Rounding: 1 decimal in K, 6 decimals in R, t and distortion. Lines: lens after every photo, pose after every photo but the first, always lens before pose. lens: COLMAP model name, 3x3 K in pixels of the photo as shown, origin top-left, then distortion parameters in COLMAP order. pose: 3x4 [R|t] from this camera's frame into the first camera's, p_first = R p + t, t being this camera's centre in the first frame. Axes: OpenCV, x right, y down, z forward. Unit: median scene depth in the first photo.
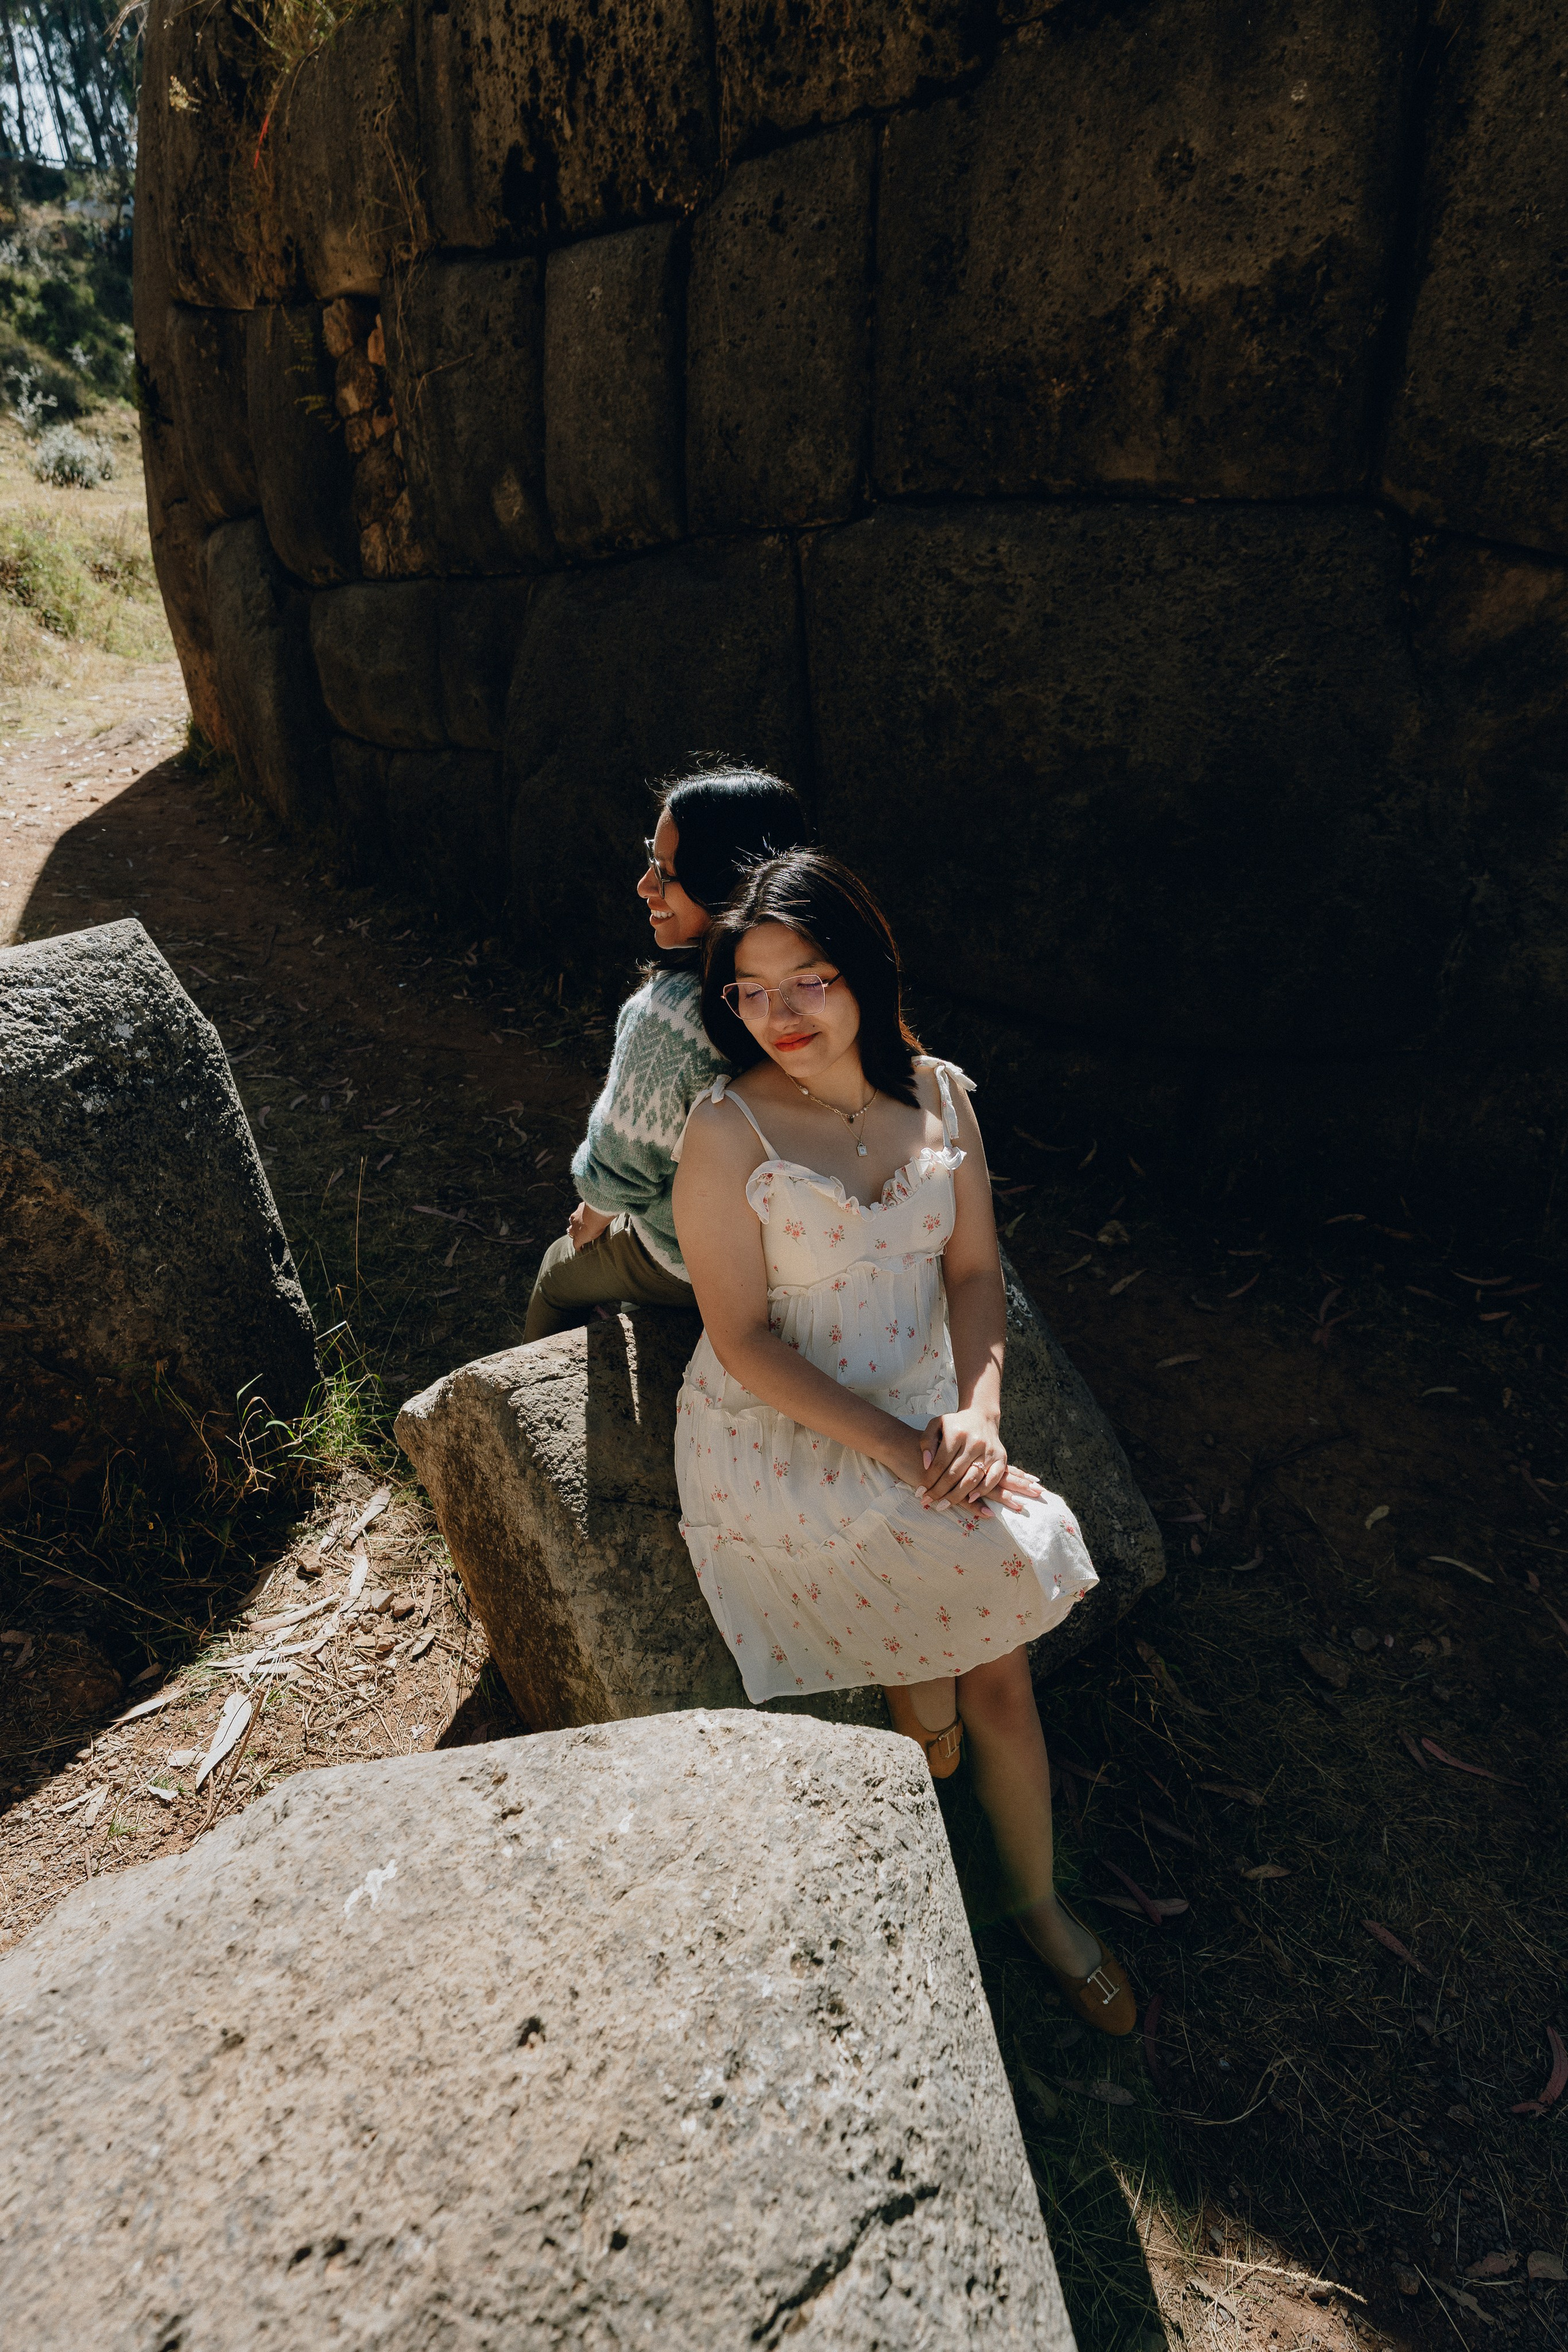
lens RADIAL K [[1057.5, 0, 782.6], [0, 1057.5, 1178.5], [0, 0, 1]] dist [-0.007128, 0.002881]
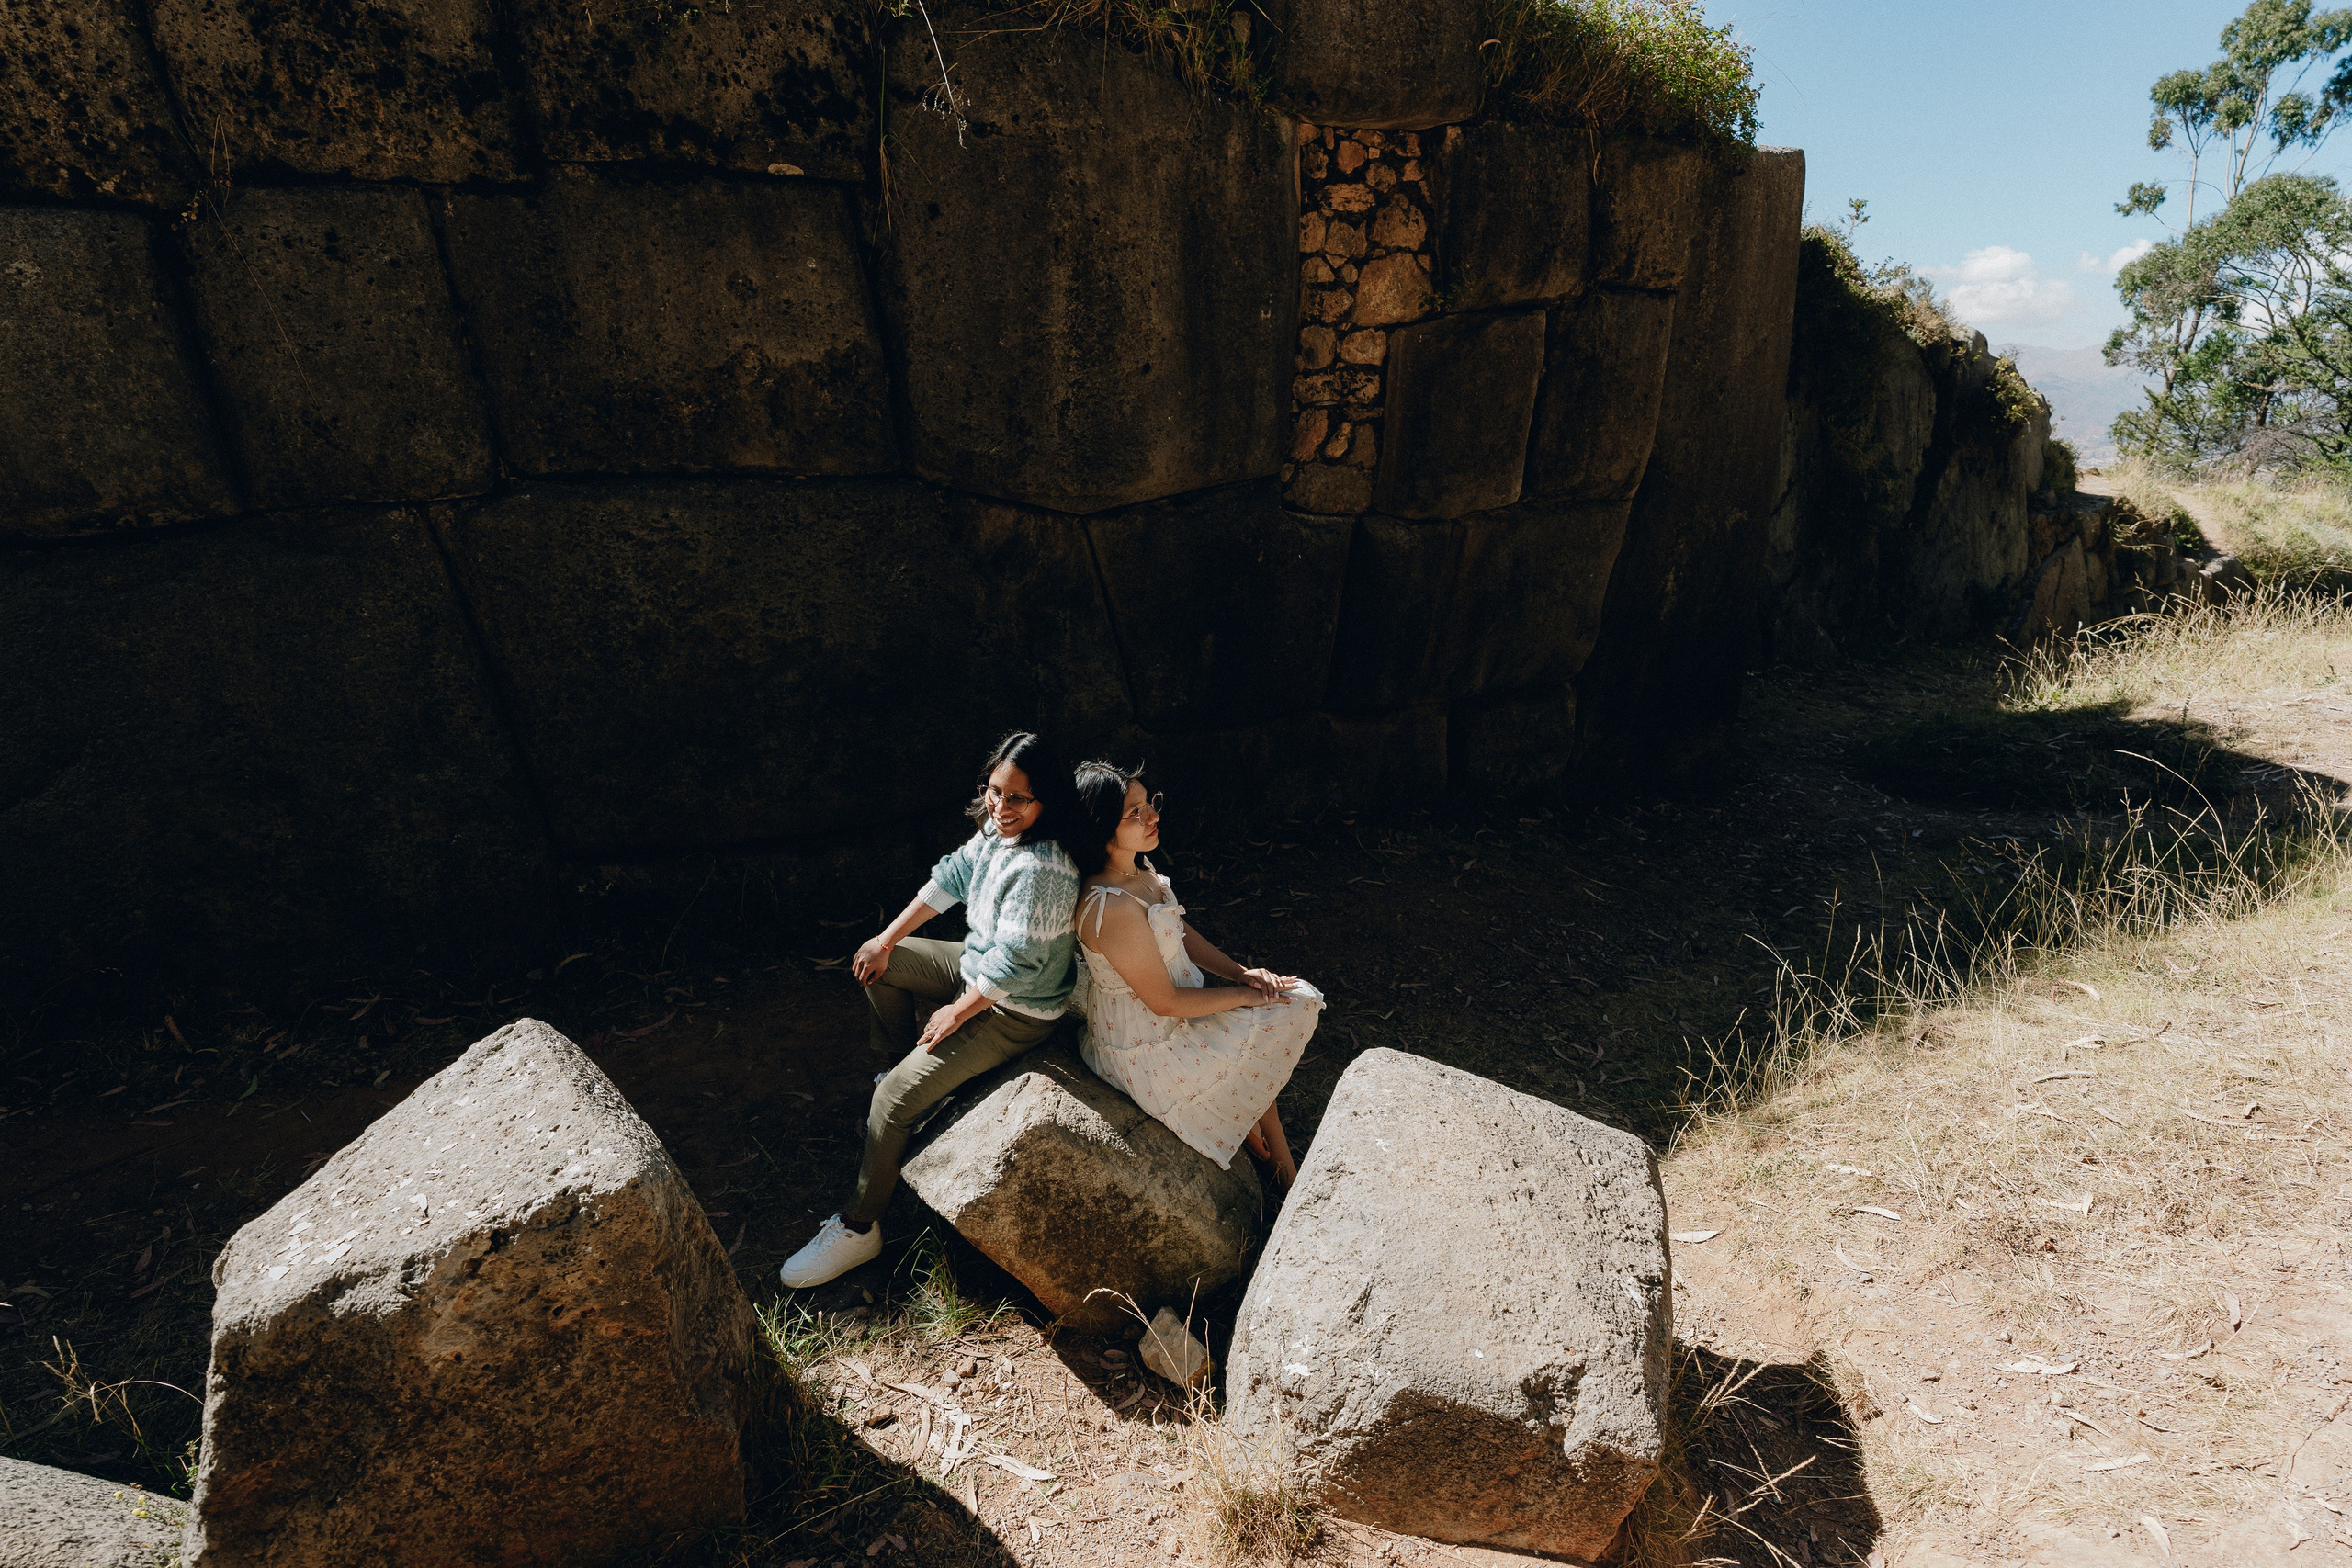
lens RADIAL K [[1057.4, 0, 1176.0], [0, 1057.4, 784.0], [0, 0, 1]] dist [-0.007128, 0.002881]
pose [[0.486631, -0.318924, 0.813313, -0.699687], [0.420195, 0.901665, 0.102153, -0.187508], [-0.765915, 0.292040, 0.572788, -0.123170]]
